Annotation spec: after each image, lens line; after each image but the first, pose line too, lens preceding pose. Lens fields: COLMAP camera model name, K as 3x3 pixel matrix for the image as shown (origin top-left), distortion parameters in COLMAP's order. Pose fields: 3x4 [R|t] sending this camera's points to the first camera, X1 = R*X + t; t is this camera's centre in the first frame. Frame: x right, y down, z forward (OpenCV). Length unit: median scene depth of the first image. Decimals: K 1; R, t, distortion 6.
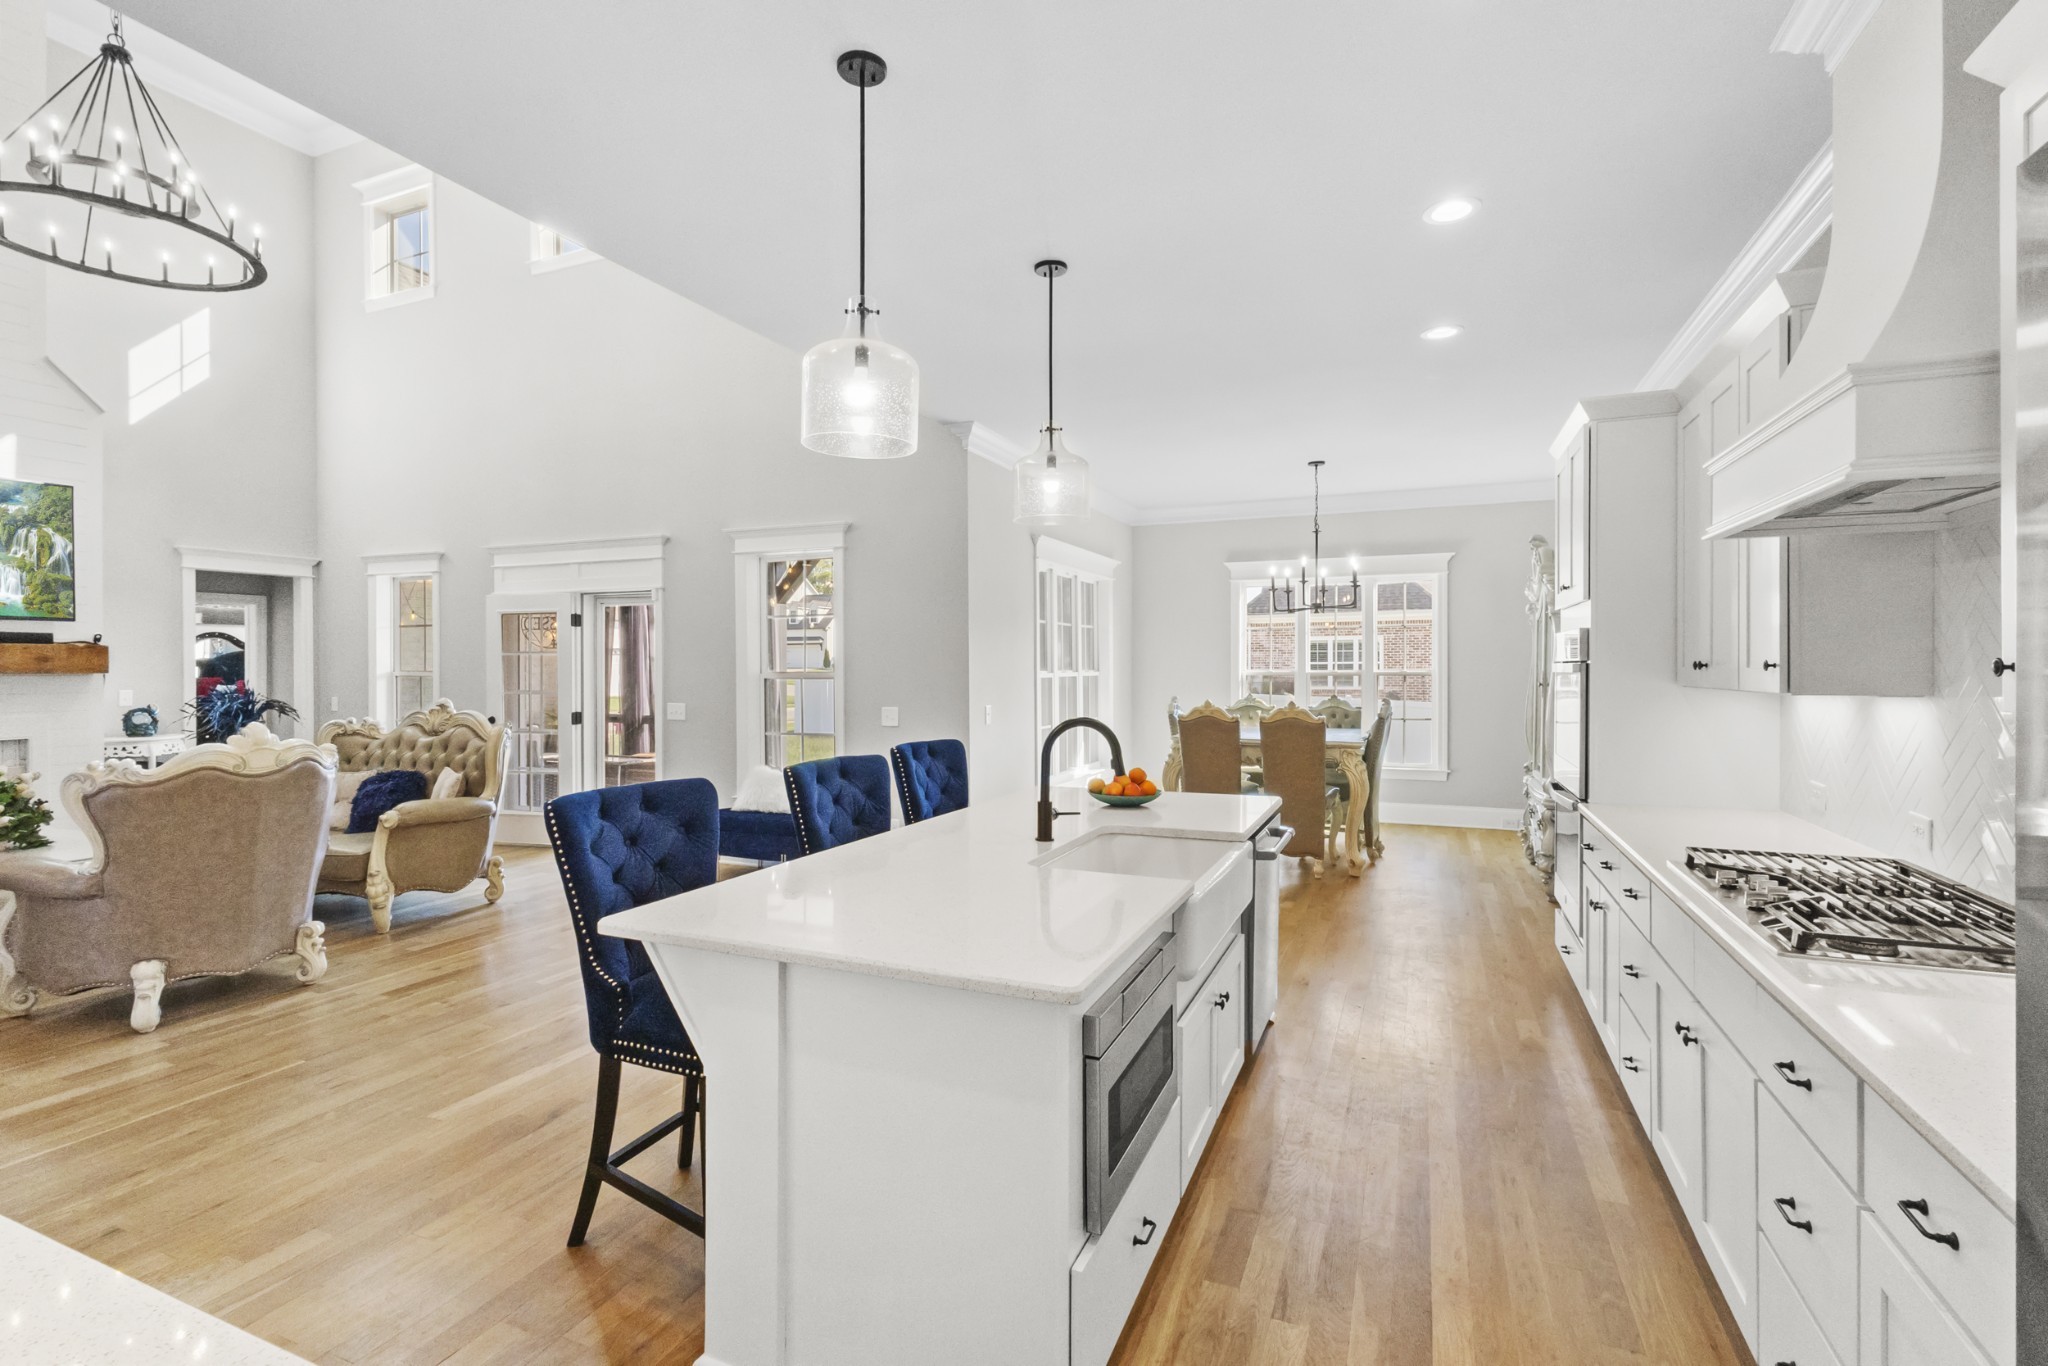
lens RADIAL K [[946.8, 0, 1021.7], [0, 946.8, 676.4], [0, 0, 1]] dist [0.002602, 0.001759]
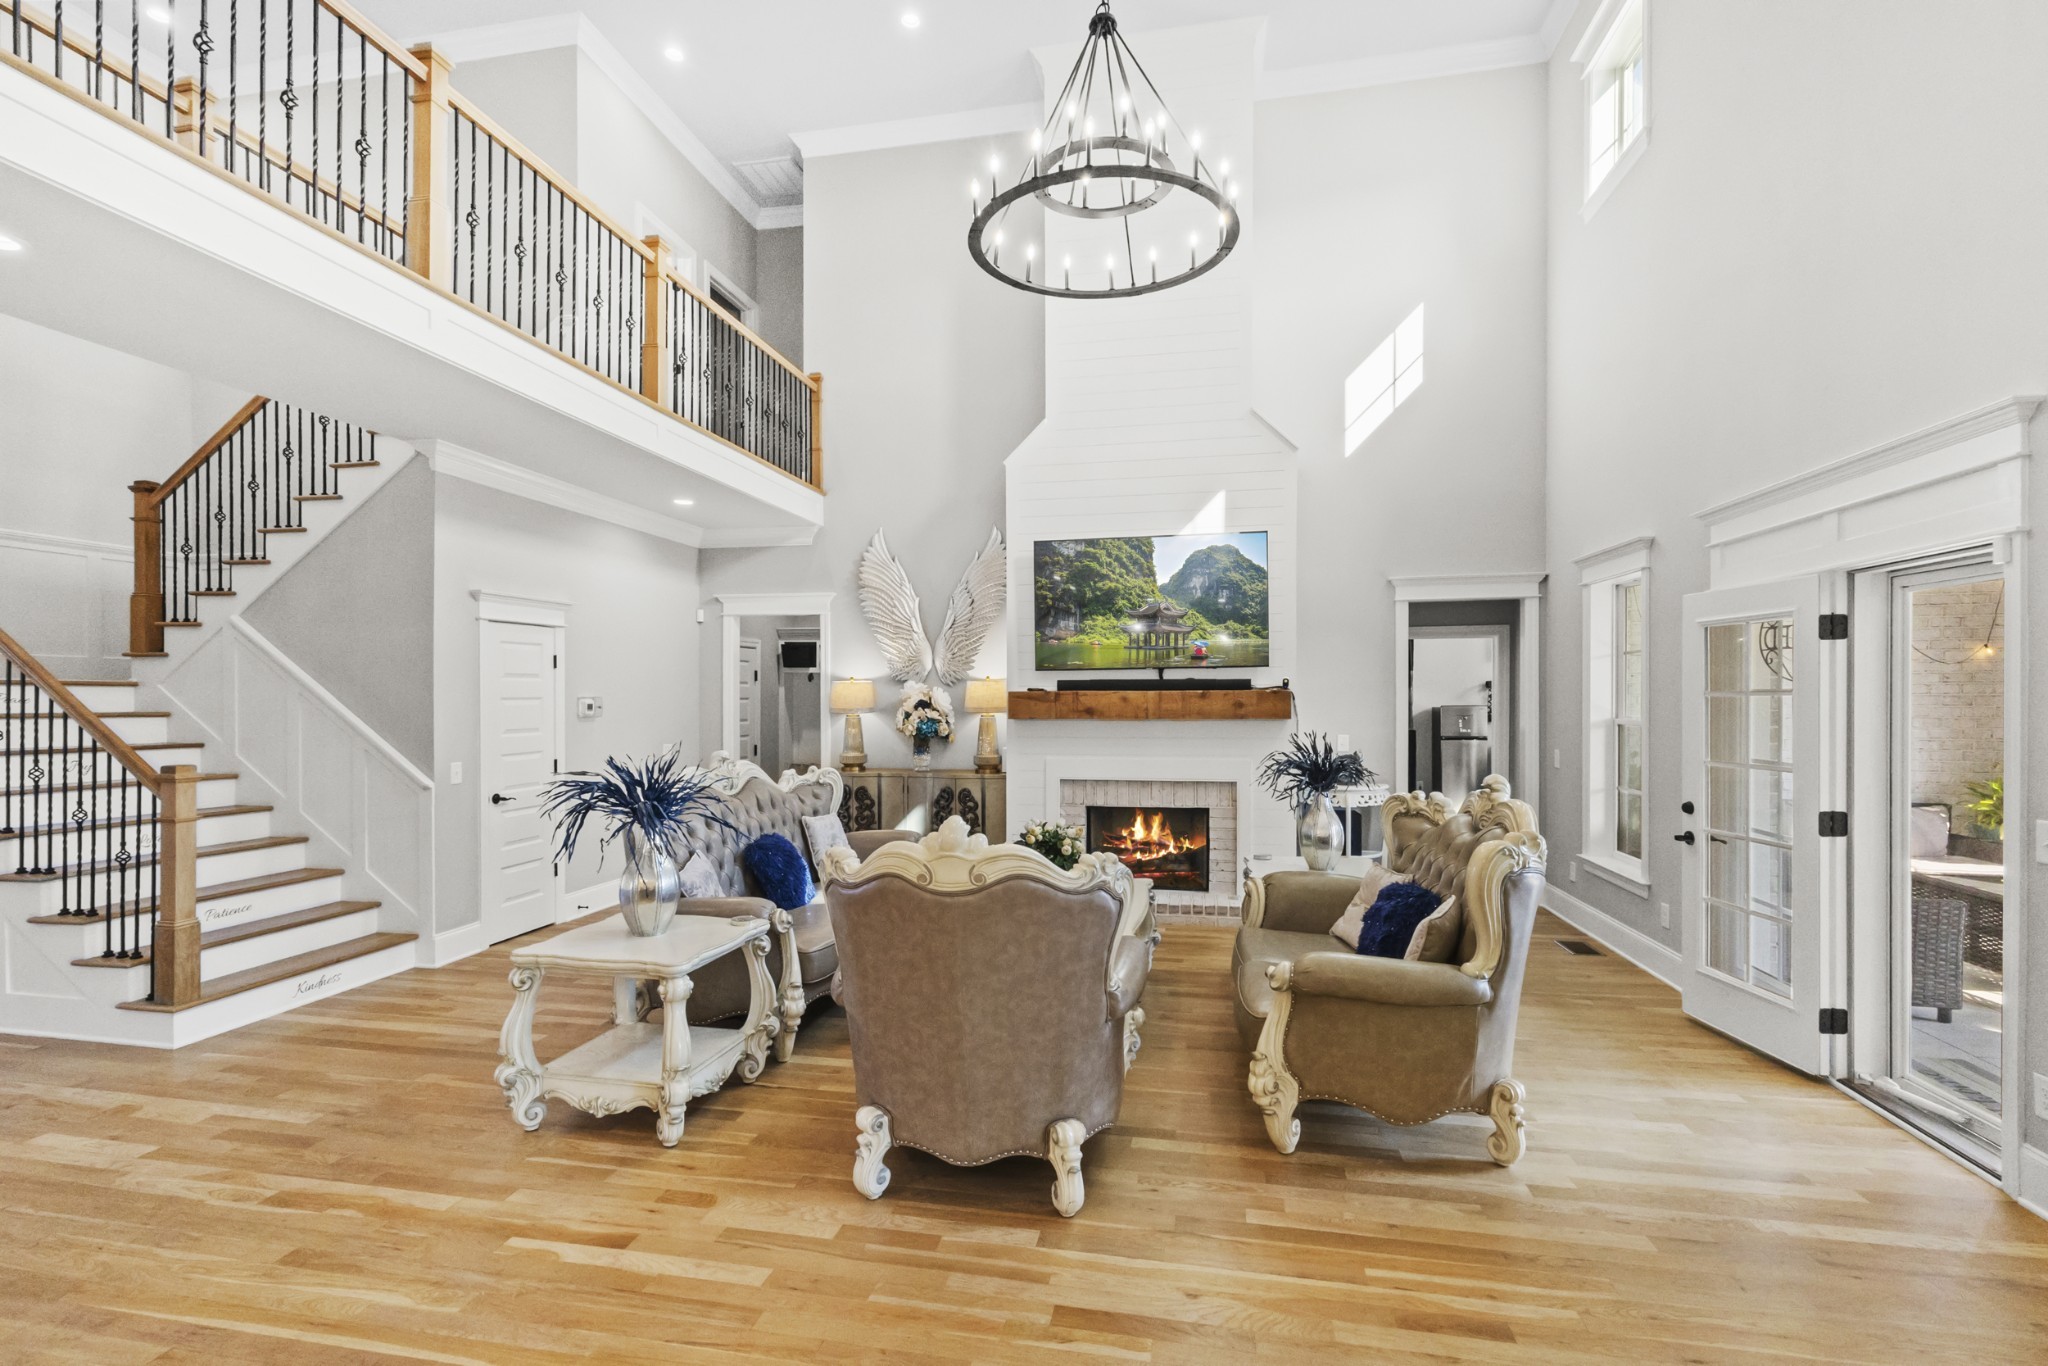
lens RADIAL K [[946.8, 0, 1029.3], [0, 946.8, 701.6], [0, 0, 1]] dist [0.002602, 0.001759]
pose [[0.193222, 0.002252, -0.981153, -0.074501], [-0.004057, 0.999991, 0.001497, -0.021982], [0.981147, 0.003692, 0.193229, 0.567588]]
